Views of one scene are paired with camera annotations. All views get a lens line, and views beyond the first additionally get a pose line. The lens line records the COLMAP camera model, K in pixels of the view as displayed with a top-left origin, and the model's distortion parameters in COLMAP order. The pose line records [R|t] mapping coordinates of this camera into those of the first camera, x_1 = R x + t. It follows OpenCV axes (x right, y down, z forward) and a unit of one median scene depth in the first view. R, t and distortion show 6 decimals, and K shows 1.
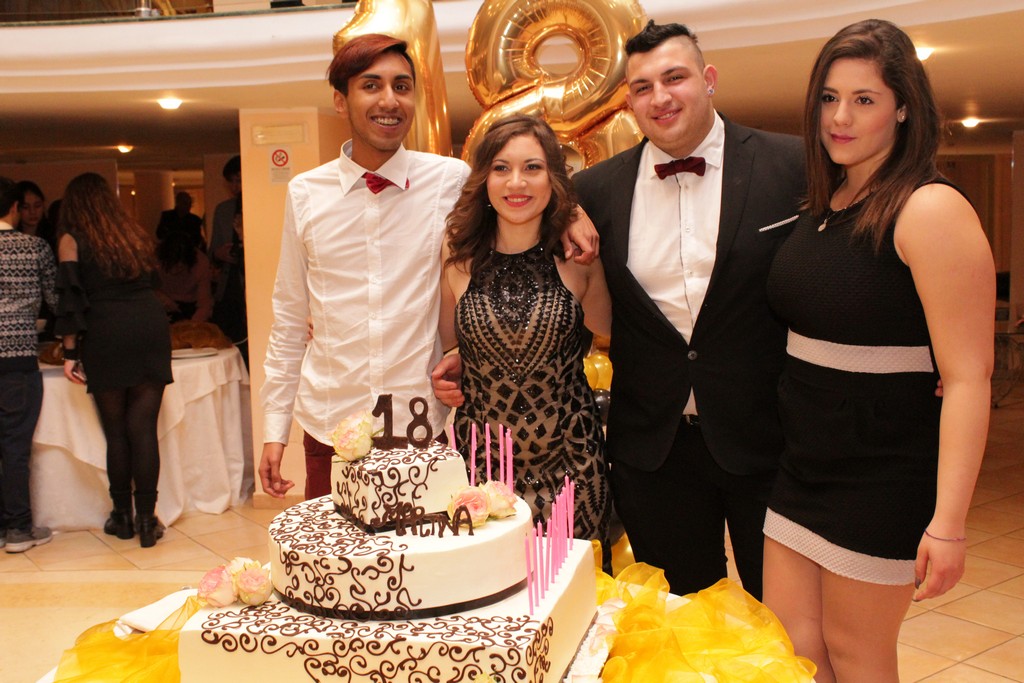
lens RADIAL K [[1219.6, 0, 512.0], [0, 1219.6, 341.5], [0, 0, 1]] dist [-0.106690, 0.187947]
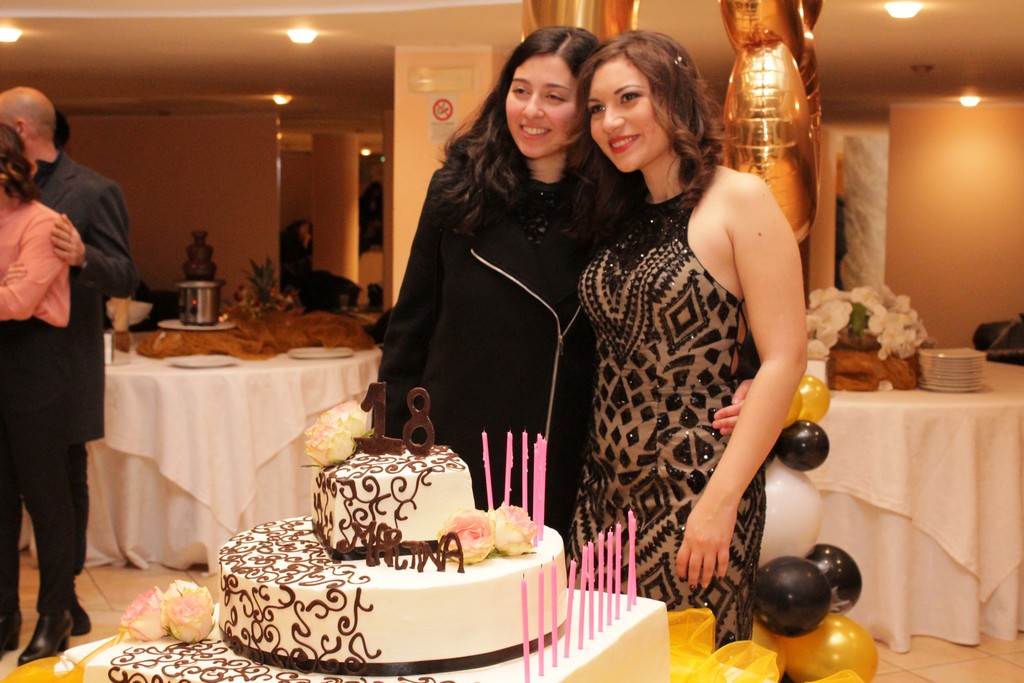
lens RADIAL K [[1573.9, 0, 512.0], [0, 1573.9, 341.5], [0, 0, 1]] dist [-0.029670, 0.072803]
pose [[0.978572, 0.049989, -0.199745, 0.187041], [-0.053822, 0.998455, -0.013800, 0.028532], [0.198746, 0.024255, 0.979751, 0.049481]]
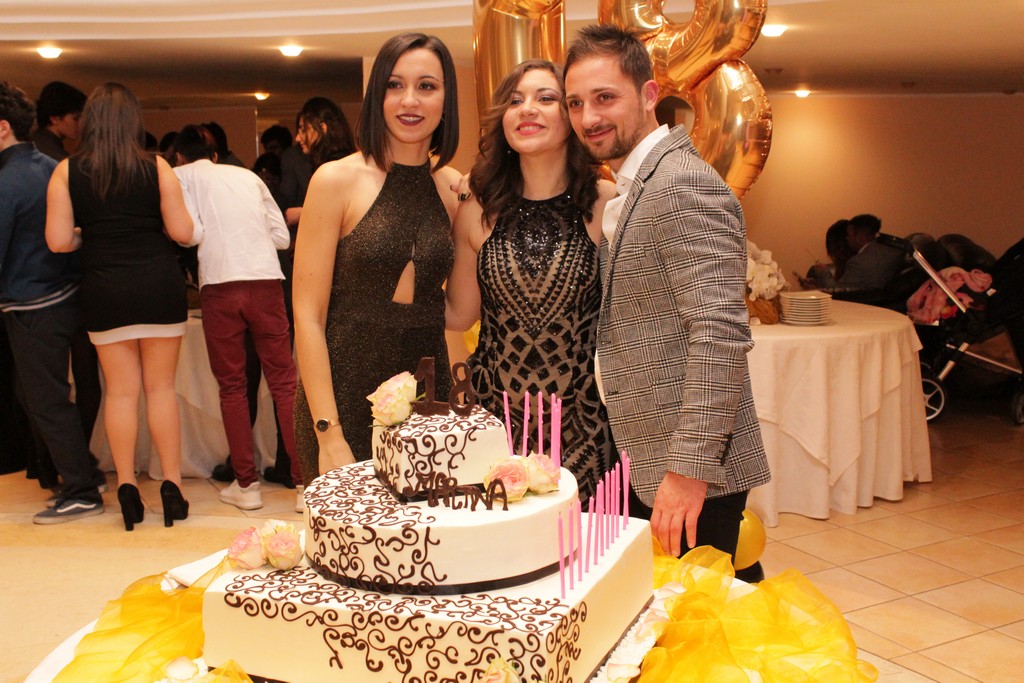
lens RADIAL K [[1232.9, 0, 512.0], [0, 1232.9, 341.5], [0, 0, 1]] dist [-0.087038, 0.014299]
pose [[0.991195, 0.038555, -0.126675, 0.089141], [-0.033979, 0.998697, 0.038085, -0.009003], [0.127978, -0.033445, 0.991213, 0.054504]]
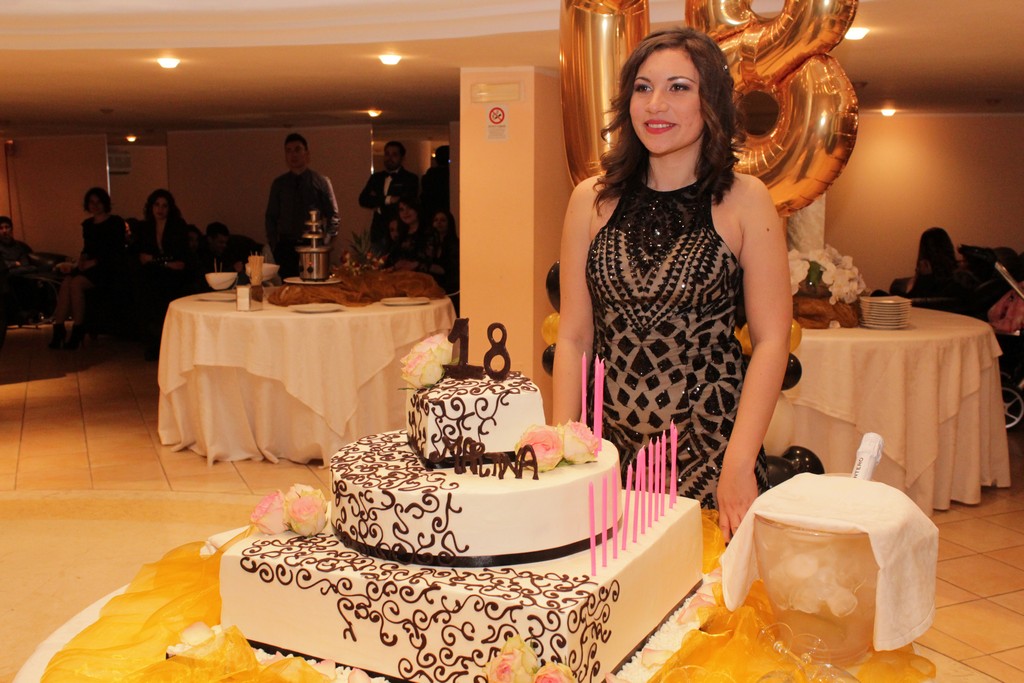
lens RADIAL K [[1128.2, 0, 512.0], [0, 1128.2, 341.5], [0, 0, 1]] dist [-0.106223, 0.049638]
pose [[0.973859, 0.055277, -0.220327, 0.126212], [-0.050330, 0.998340, 0.028006, 0.037588], [0.221509, -0.016184, 0.975024, 0.201892]]
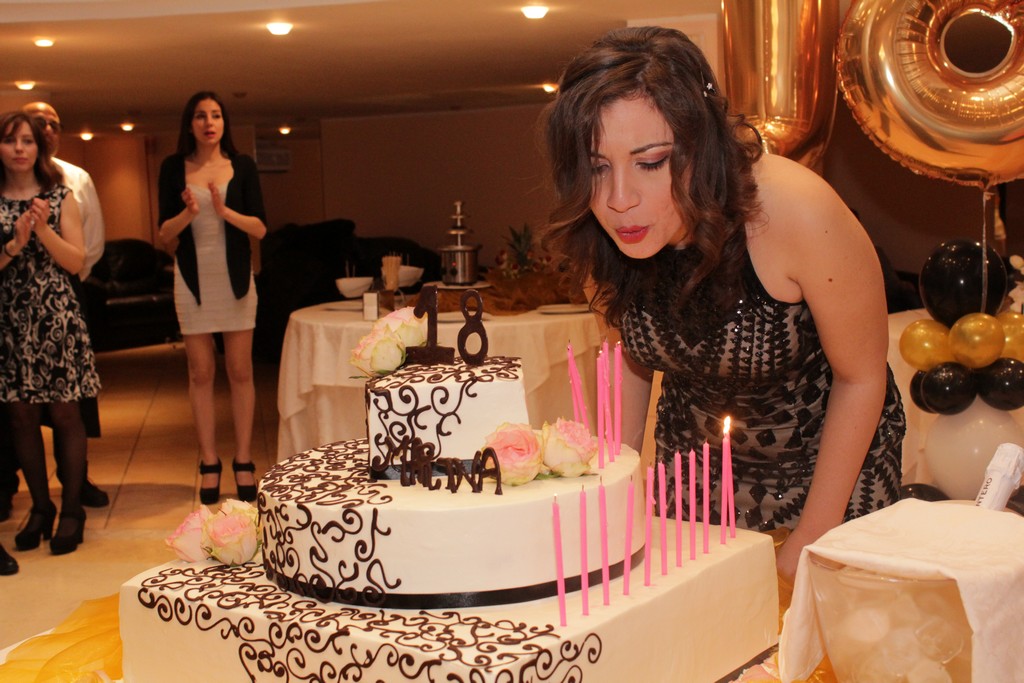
lens RADIAL K [[1342.4, 0, 512.0], [0, 1342.4, 341.5], [0, 0, 1]] dist [-0.082860, 0.130846]
pose [[0.912710, 0.045830, -0.406030, 0.267275], [-0.044333, 0.998931, 0.013097, 0.067719], [0.406196, 0.006047, 0.913766, 0.343655]]
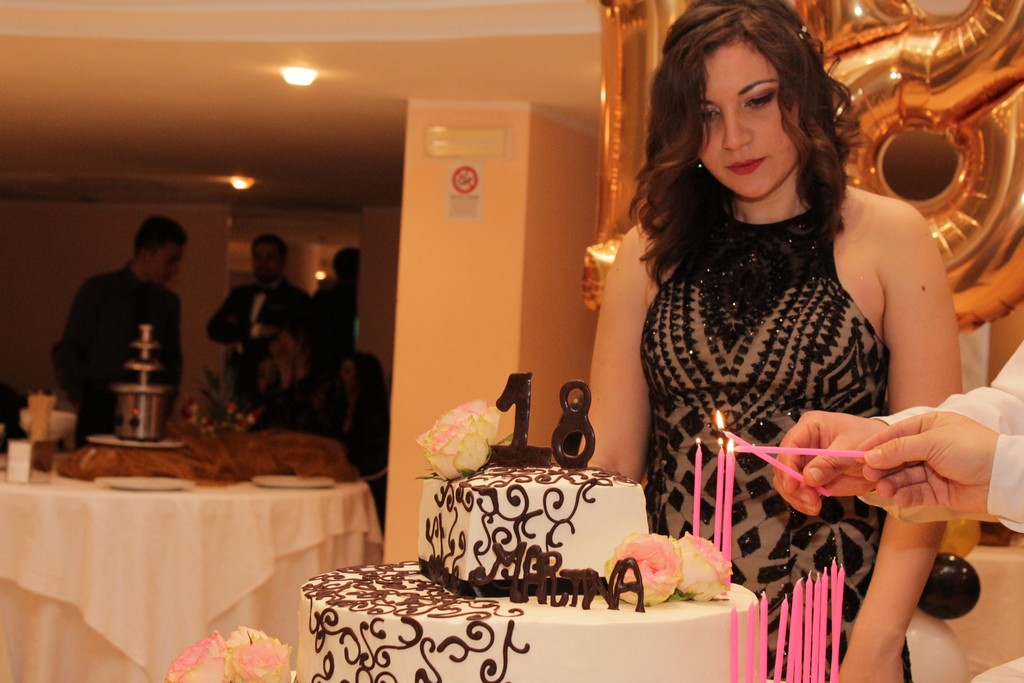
lens RADIAL K [[1943.0, 0, 512.0], [0, 1943.0, 341.5], [0, 0, 1]] dist [0.058860, -0.053713]
pose [[0.980999, 0.067518, -0.181887, 0.064558], [-0.090461, 0.988528, -0.120948, 0.151458], [0.171634, 0.135104, 0.975853, 0.093394]]
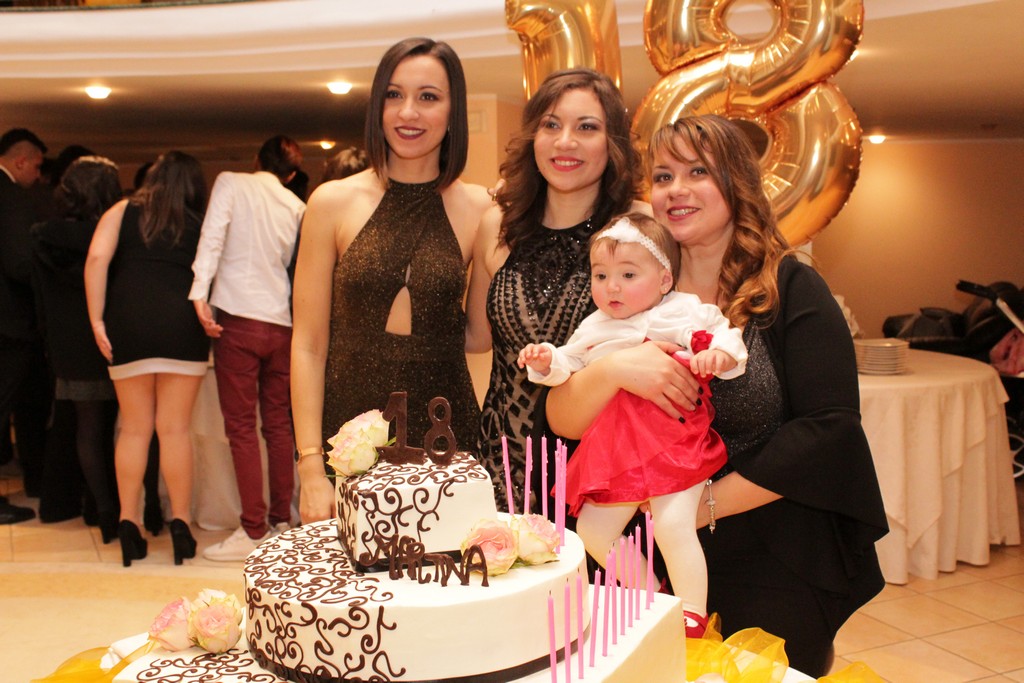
lens RADIAL K [[1188.0, 0, 512.0], [0, 1188.0, 341.5], [0, 0, 1]] dist [-0.106194, 0.145028]
pose [[0.979393, 0.037615, -0.198430, 0.121933], [-0.039660, 0.999193, -0.006341, 0.014041], [0.198032, 0.014081, 0.980094, 0.296226]]
